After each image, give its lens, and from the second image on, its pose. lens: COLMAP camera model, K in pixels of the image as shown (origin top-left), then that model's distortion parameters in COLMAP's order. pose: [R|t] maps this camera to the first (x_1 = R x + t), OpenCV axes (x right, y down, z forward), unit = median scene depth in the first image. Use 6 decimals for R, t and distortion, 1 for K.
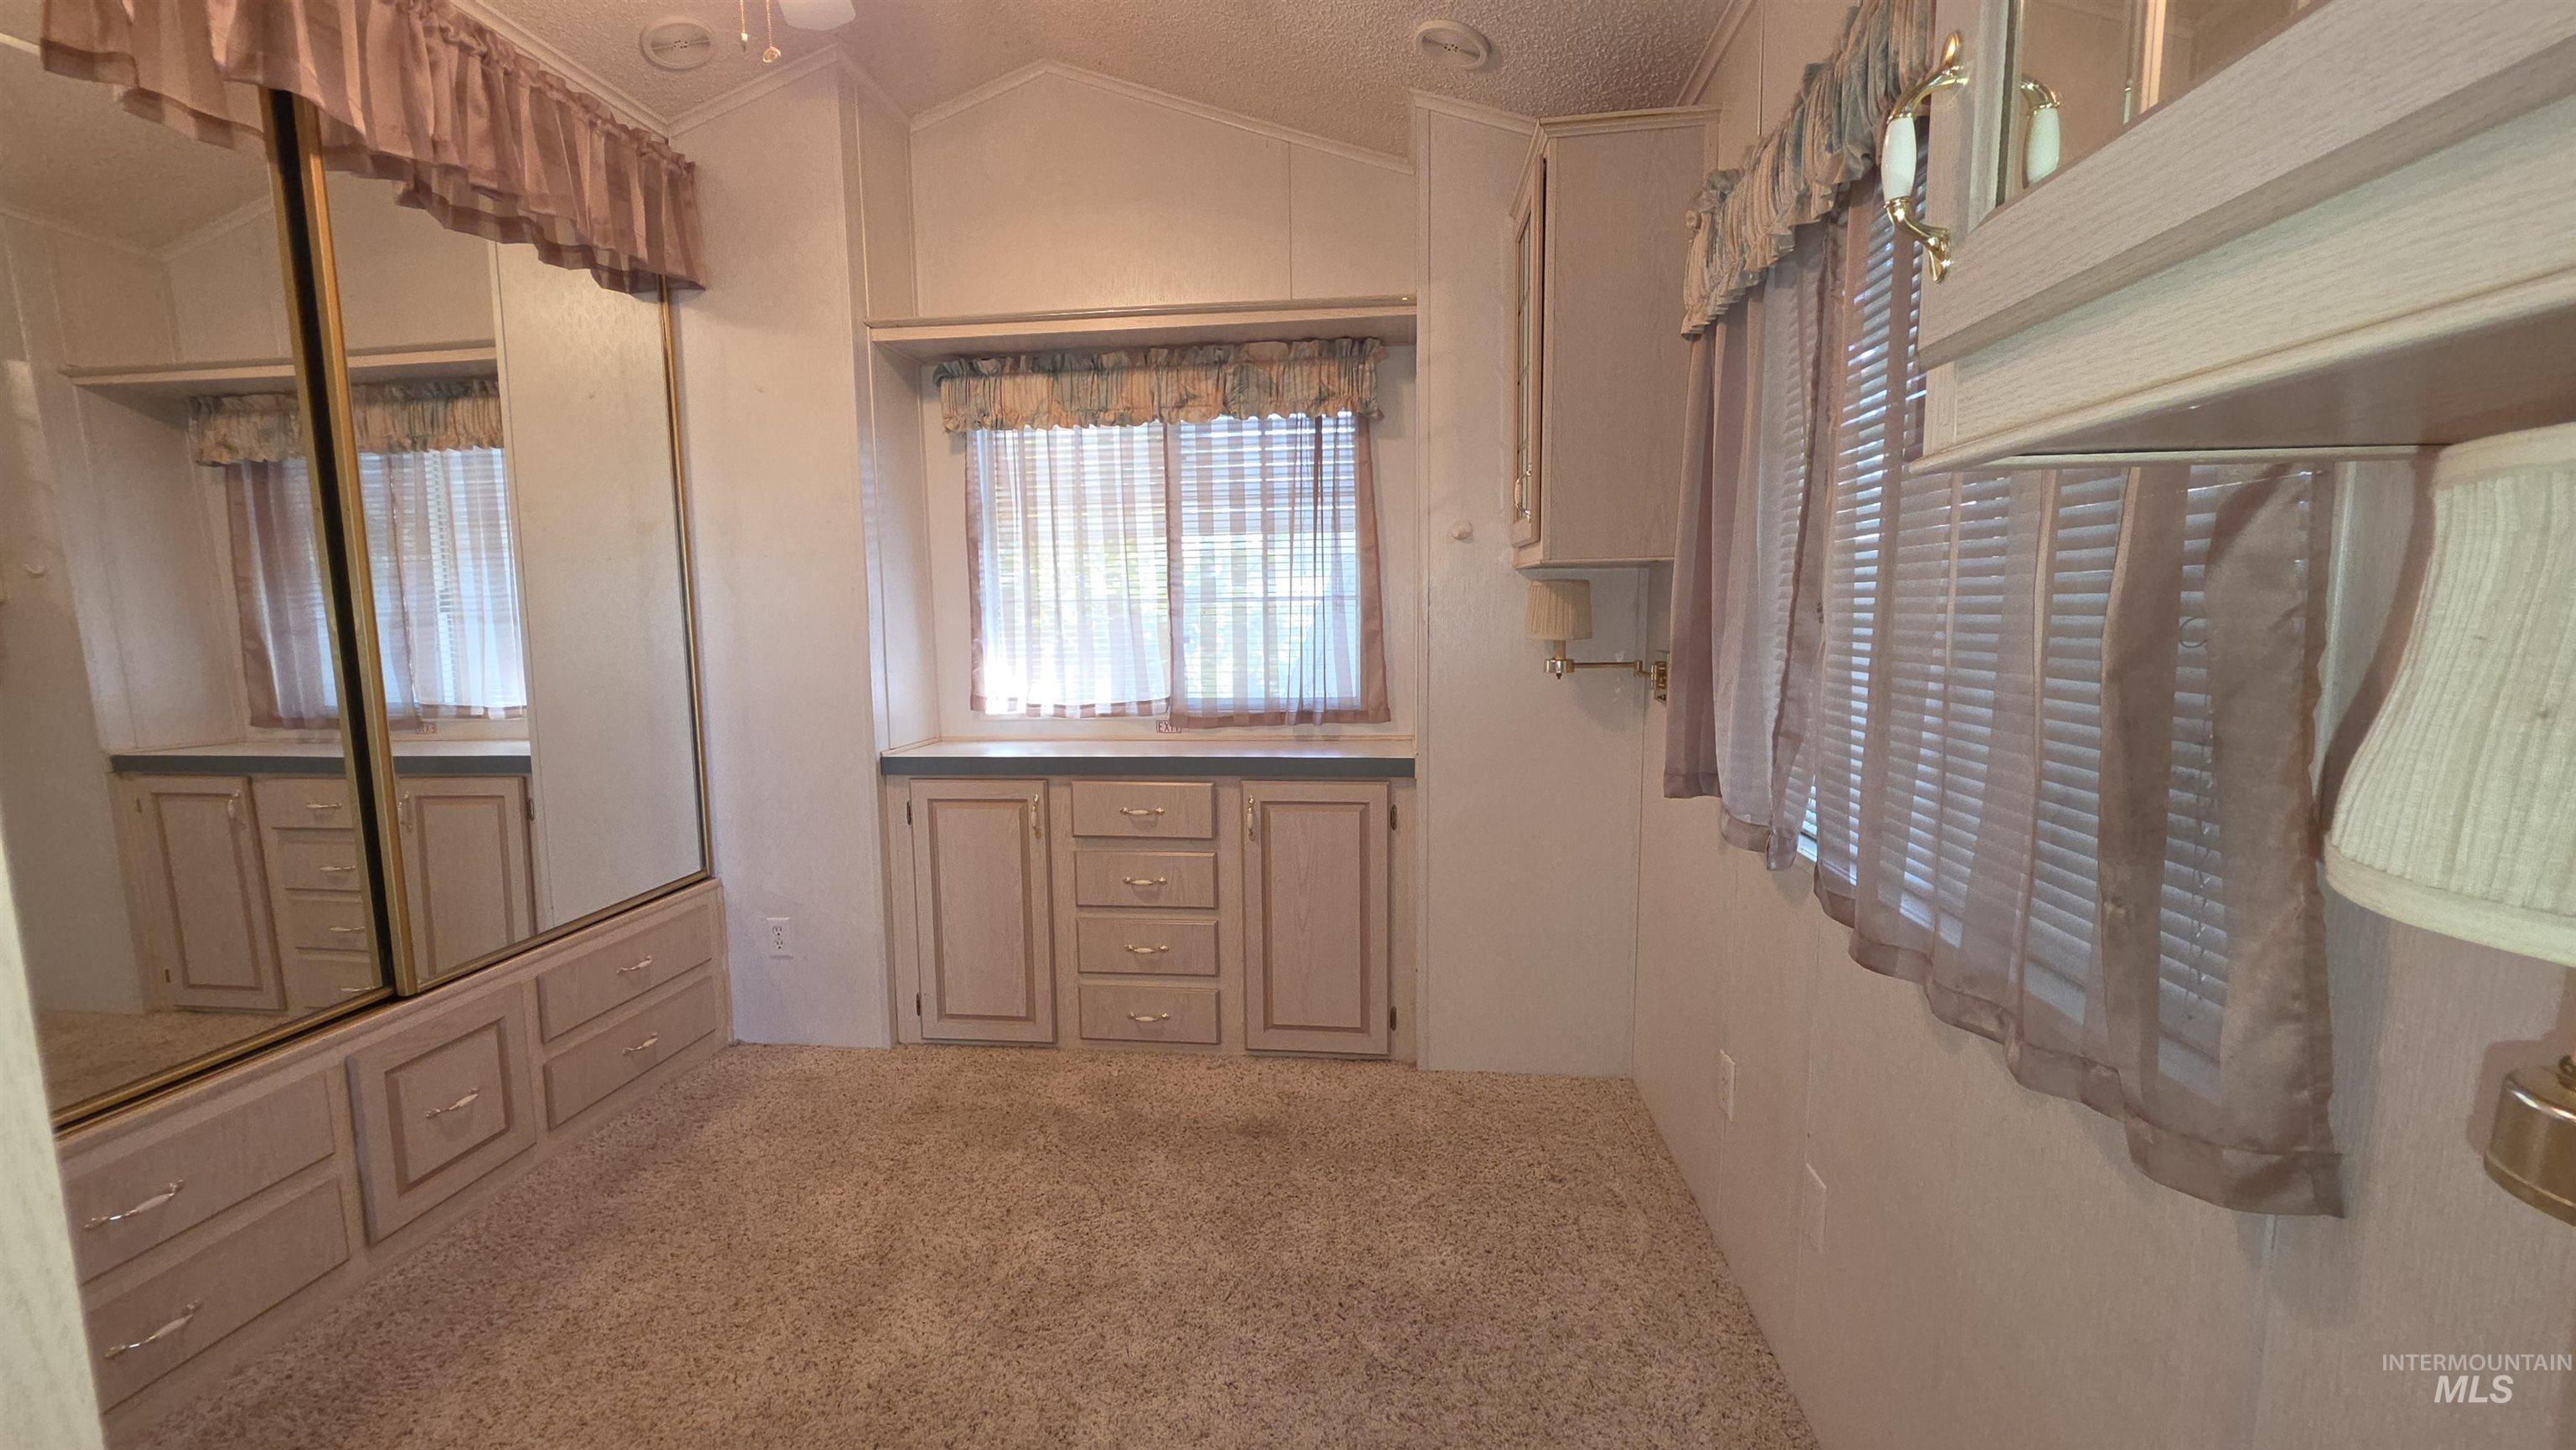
lens RADIAL K [[1028.5, 0, 1275.7], [0, 1028.5, 728.4], [0, 0, 1]] dist [-0.003791, -0.000282]
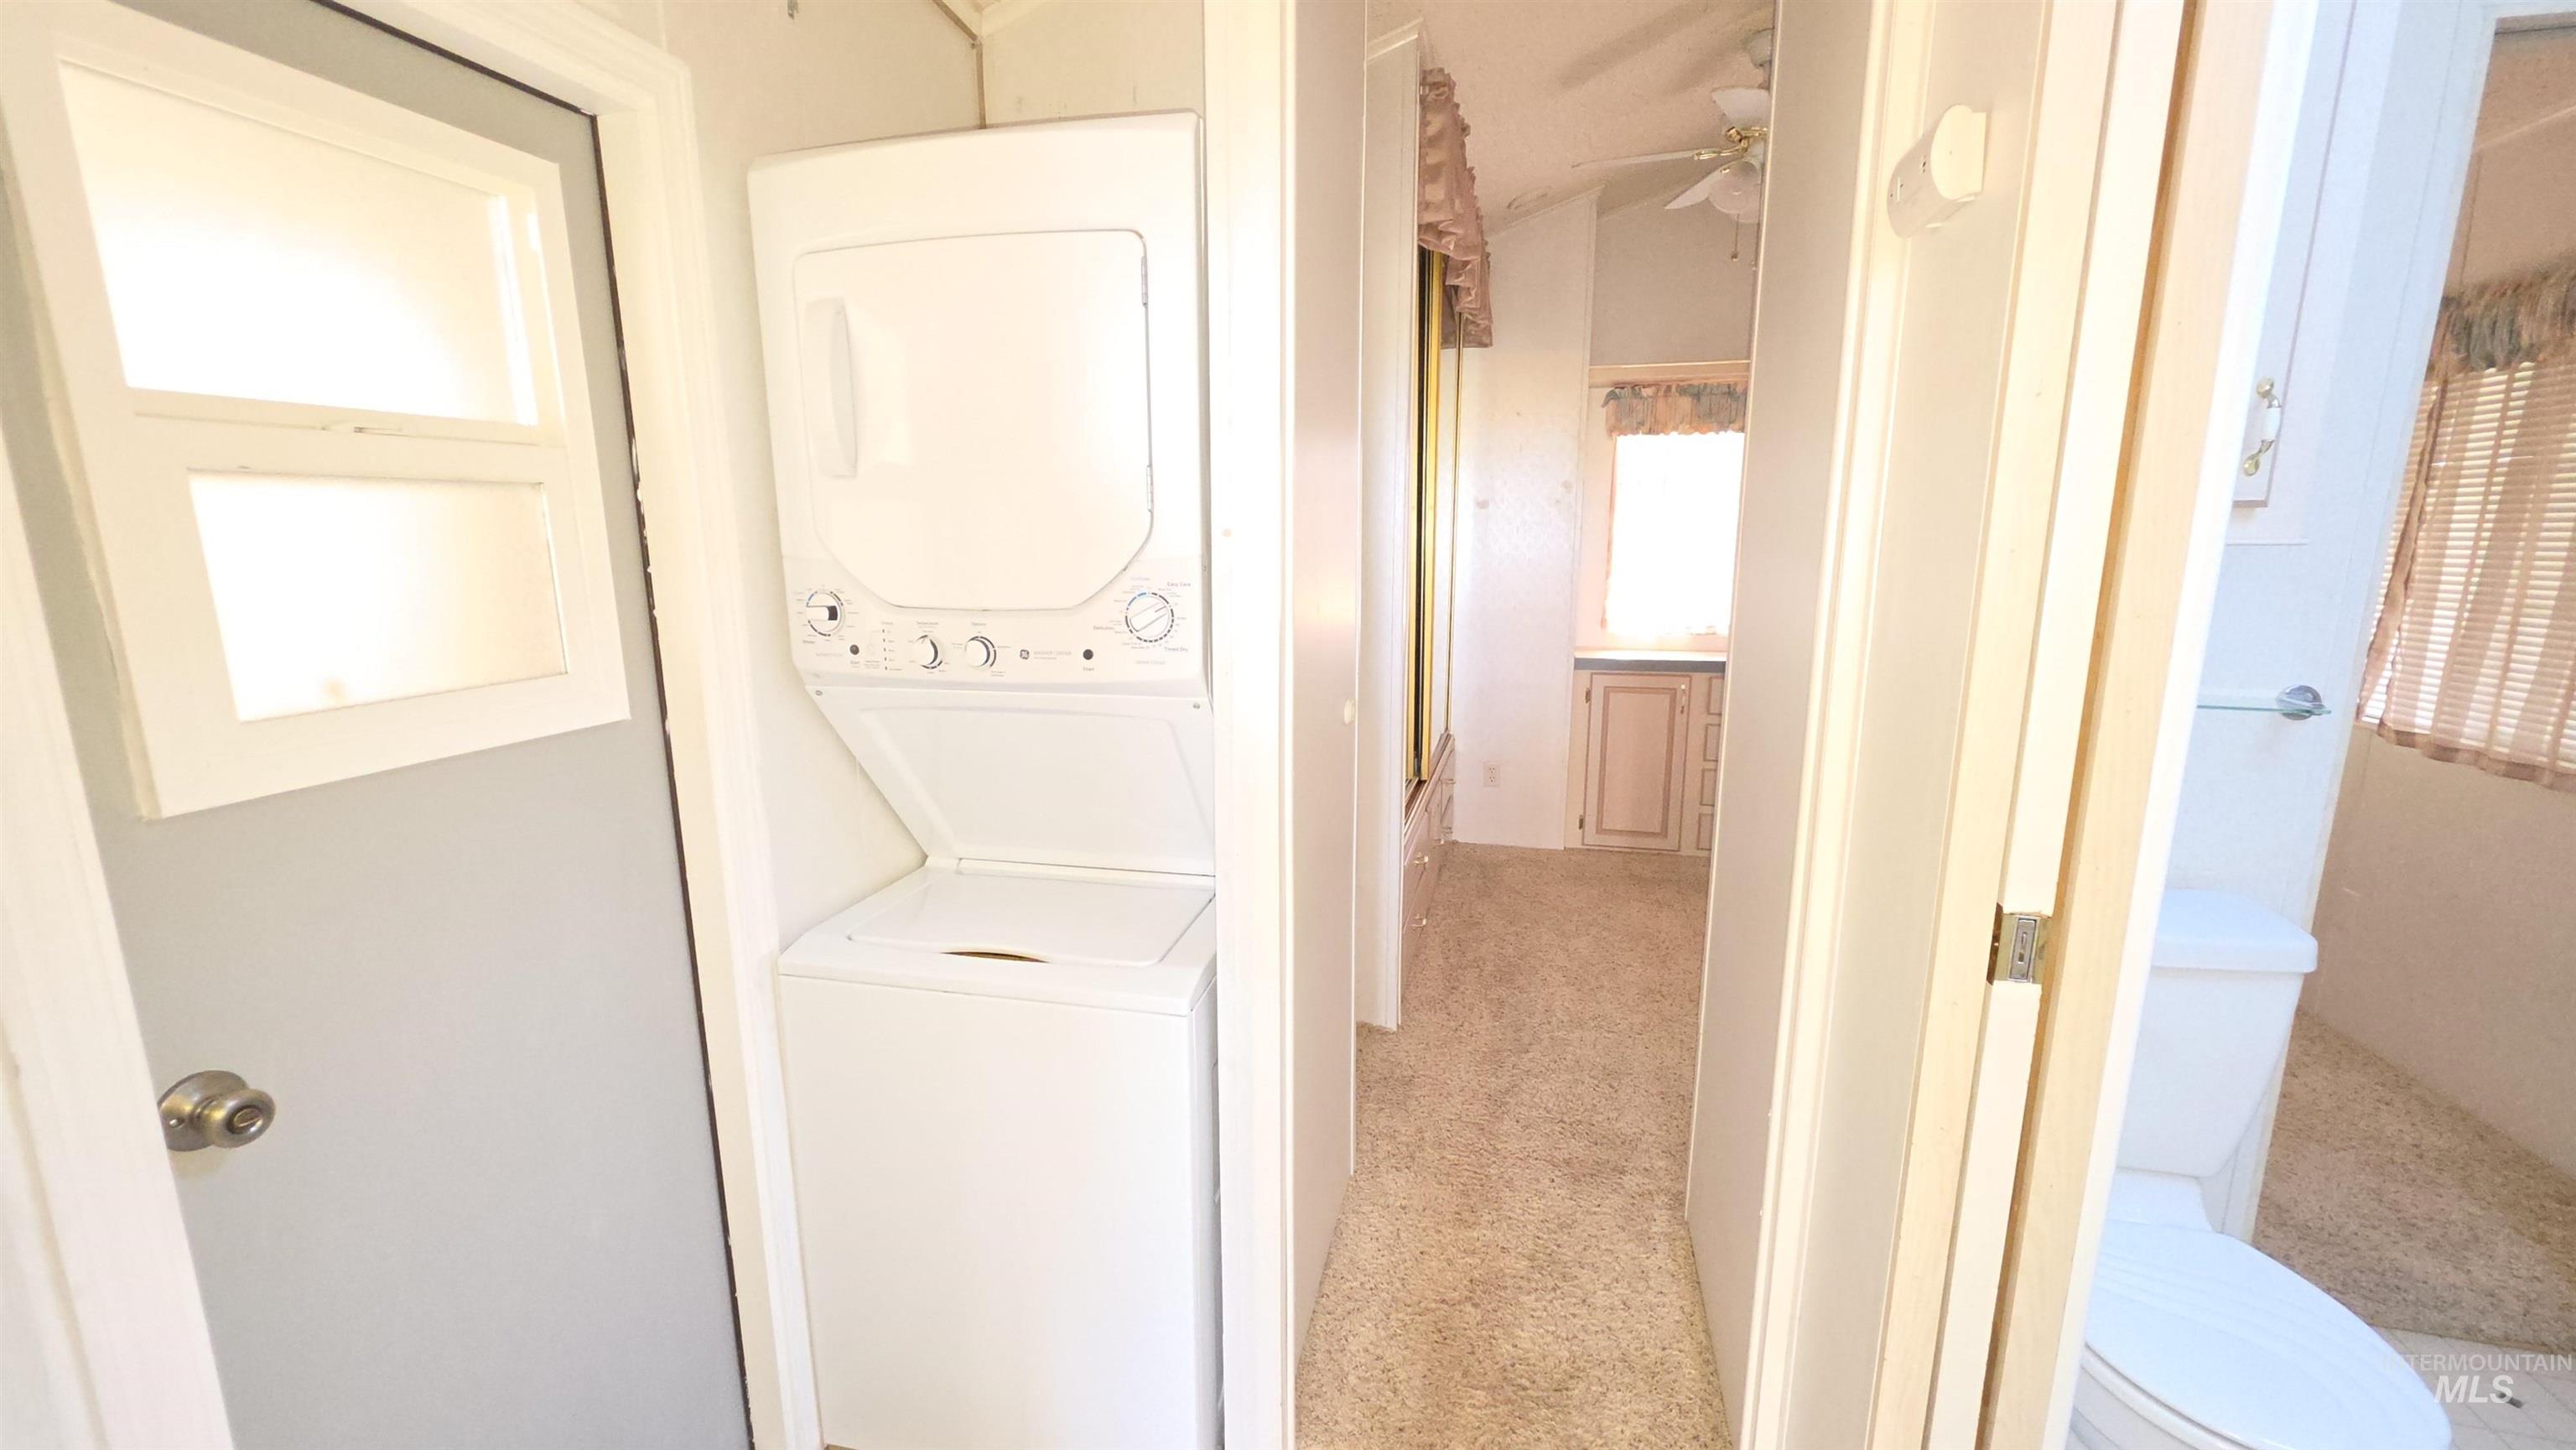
lens RADIAL K [[1028.5, 0, 1275.7], [0, 1028.5, 728.4], [0, 0, 1]] dist [-0.003791, -0.000282]
pose [[0.989693, 0.033862, -0.139146, -0.594815], [-0.023019, 0.996624, 0.078807, 0.021867], [0.141345, -0.074791, 0.987131, -0.554565]]
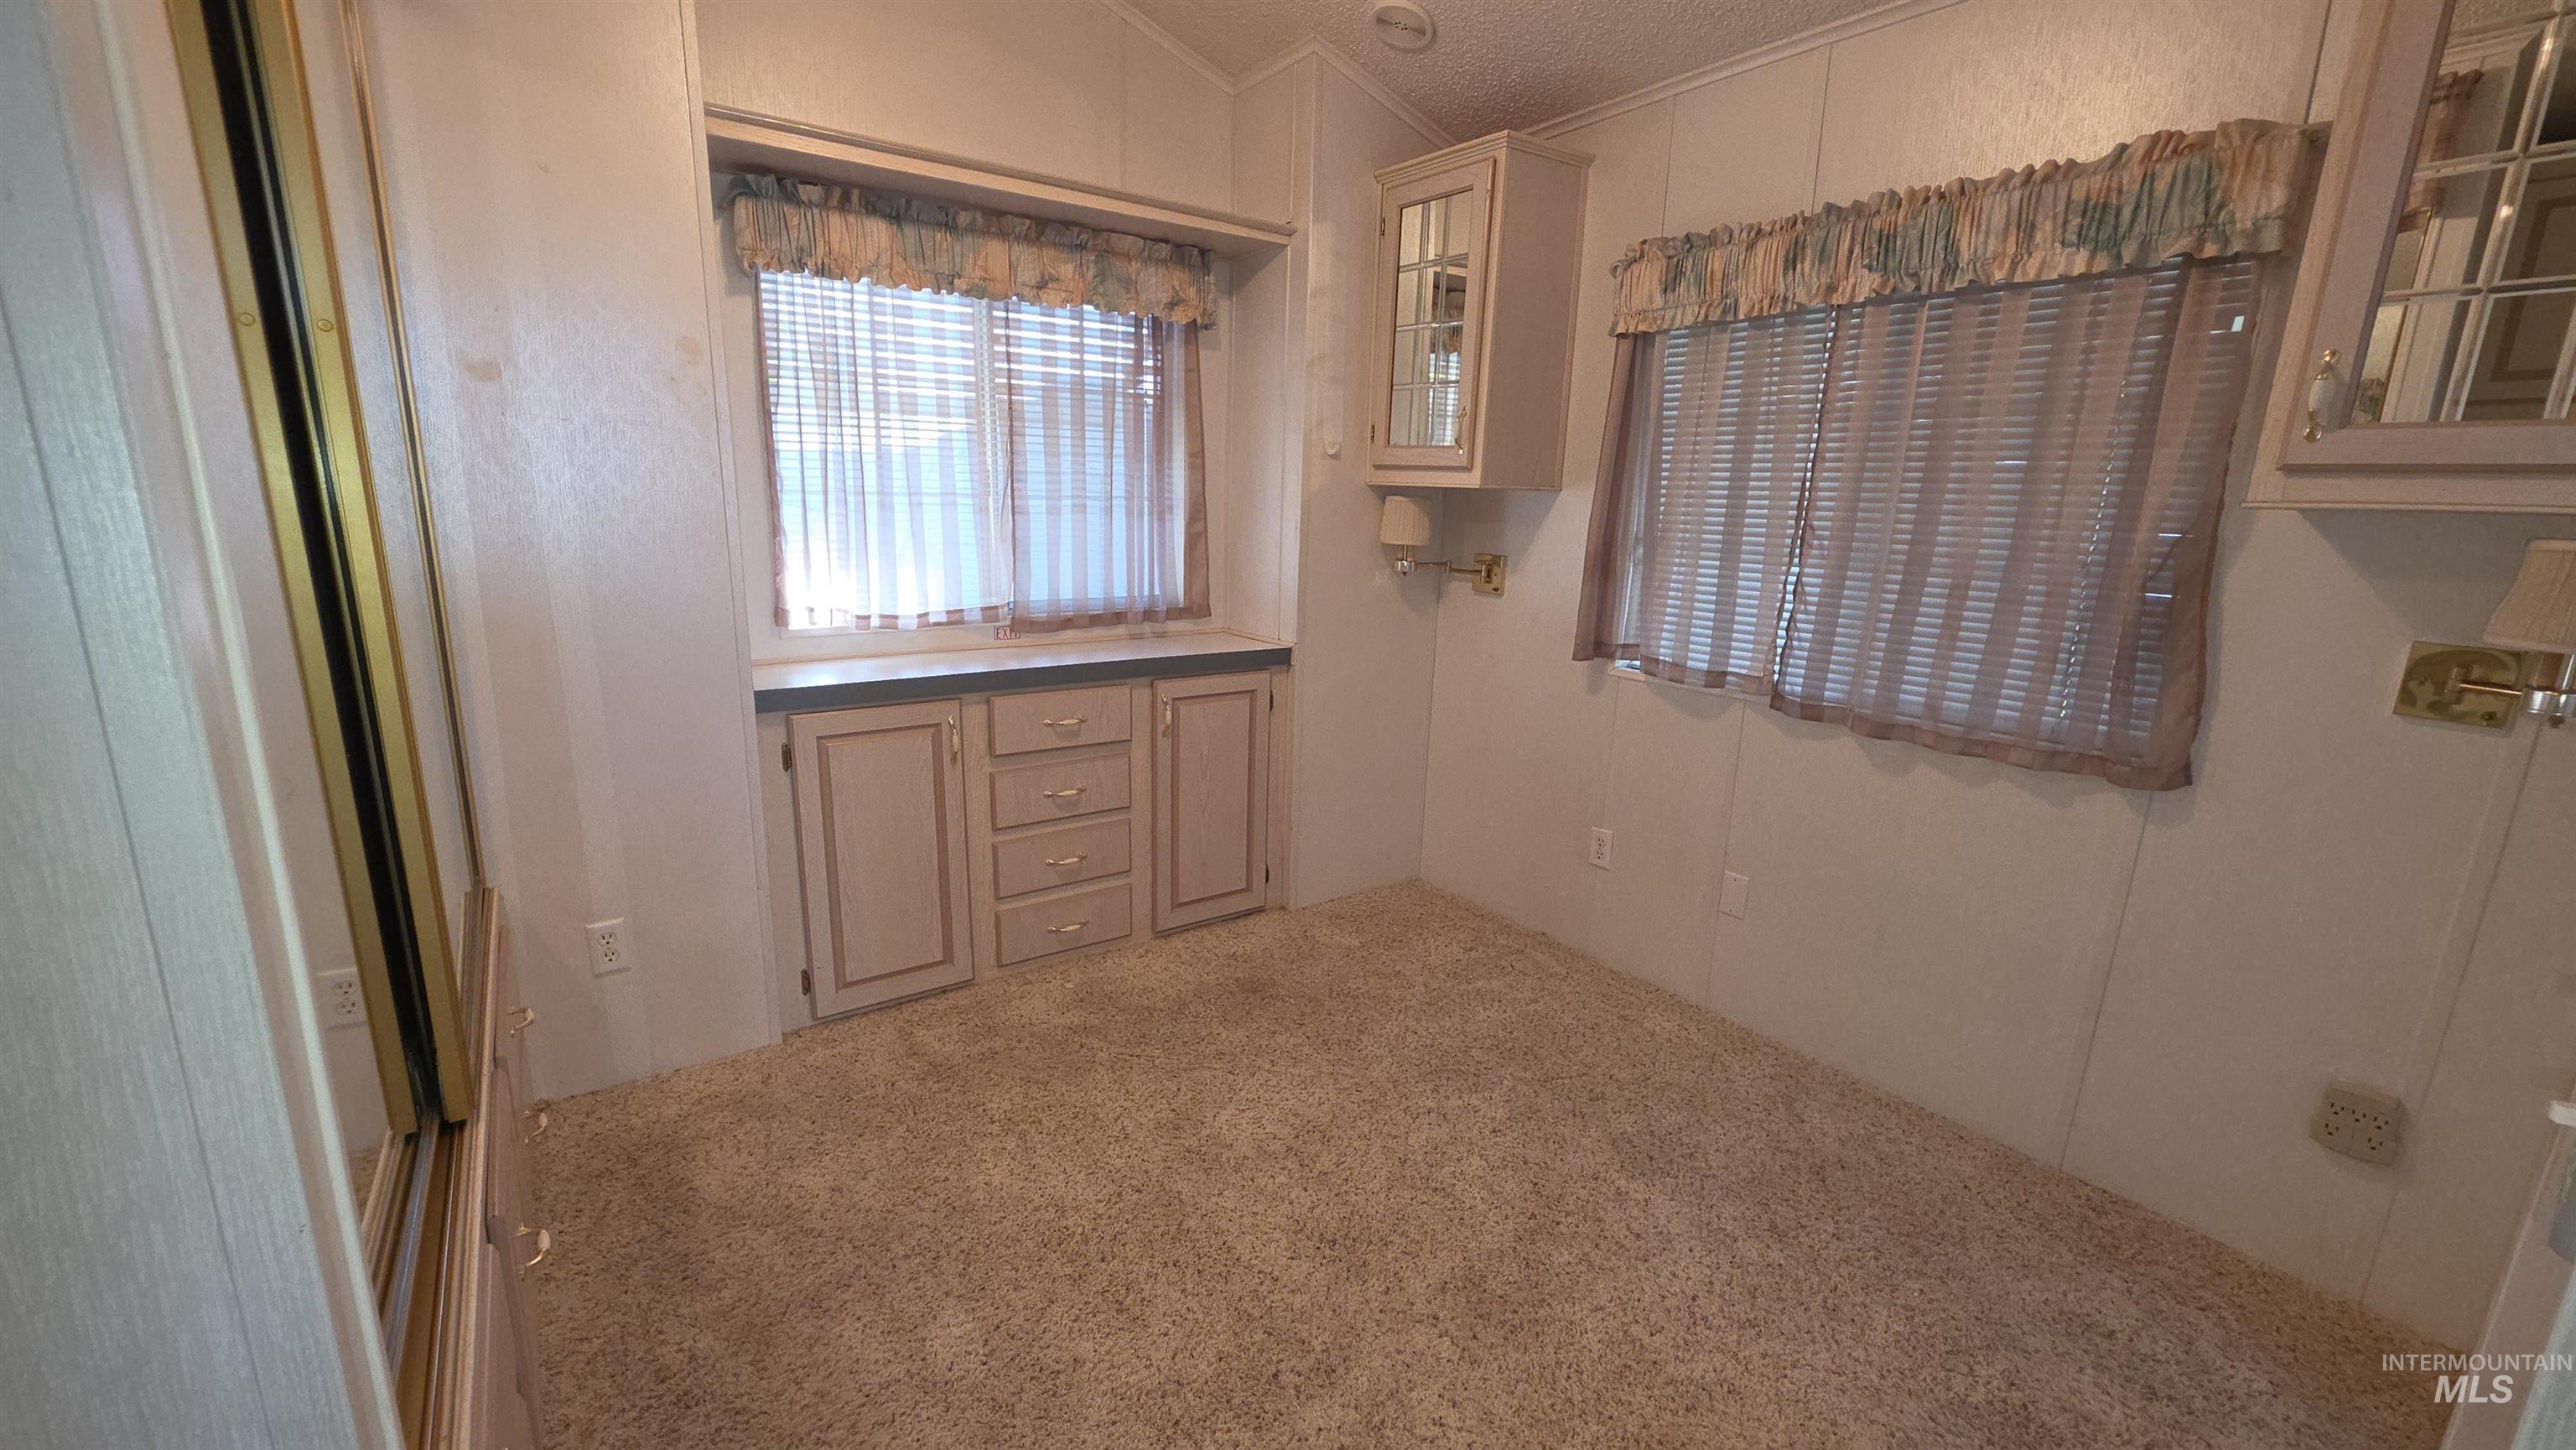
lens RADIAL K [[1028.5, 0, 1275.7], [0, 1028.5, 728.4], [0, 0, 1]] dist [-0.003791, -0.000282]
pose [[0.744398, -0.117500, 0.657316, -0.596611], [0.040528, 0.990531, 0.131168, -0.030831], [-0.666505, -0.071001, 0.742112, 0.139362]]
